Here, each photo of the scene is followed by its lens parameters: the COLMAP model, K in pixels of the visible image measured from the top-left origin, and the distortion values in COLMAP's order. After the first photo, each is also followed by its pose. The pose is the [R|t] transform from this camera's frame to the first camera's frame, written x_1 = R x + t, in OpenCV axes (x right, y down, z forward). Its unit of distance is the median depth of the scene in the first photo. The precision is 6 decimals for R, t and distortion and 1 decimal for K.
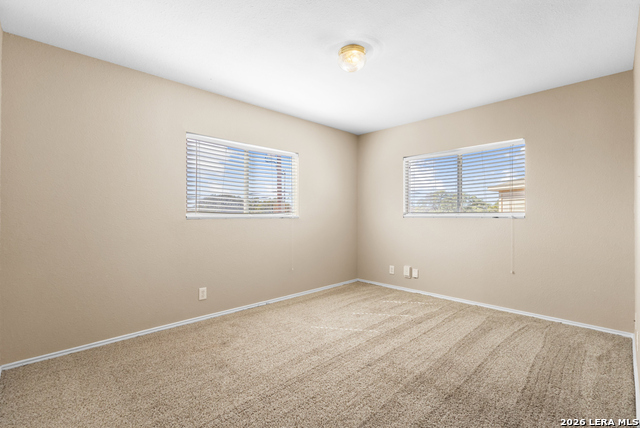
lens RADIAL K [[294.4, 0, 320.0], [0, 294.4, 214.0], [0, 0, 1]] dist [0.000934, -0.000146]
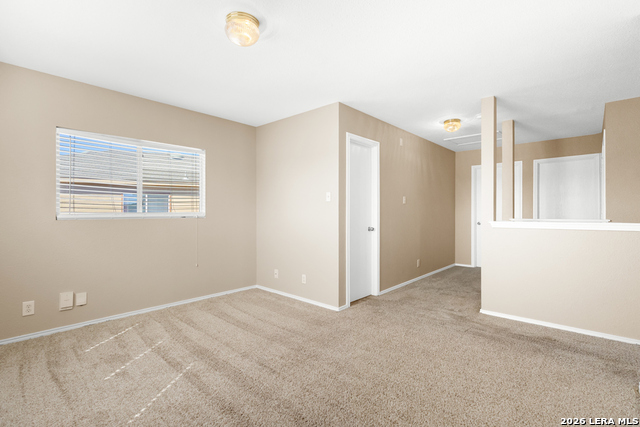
lens RADIAL K [[294.4, 0, 320.0], [0, 294.4, 213.5], [0, 0, 1]] dist [0.000934, -0.000146]
pose [[-0.067902, 0.003844, 0.997685, -0.531606], [0.001248, 0.999992, -0.003768, 0.000289], [-0.997691, 0.000989, -0.067907, 0.607981]]
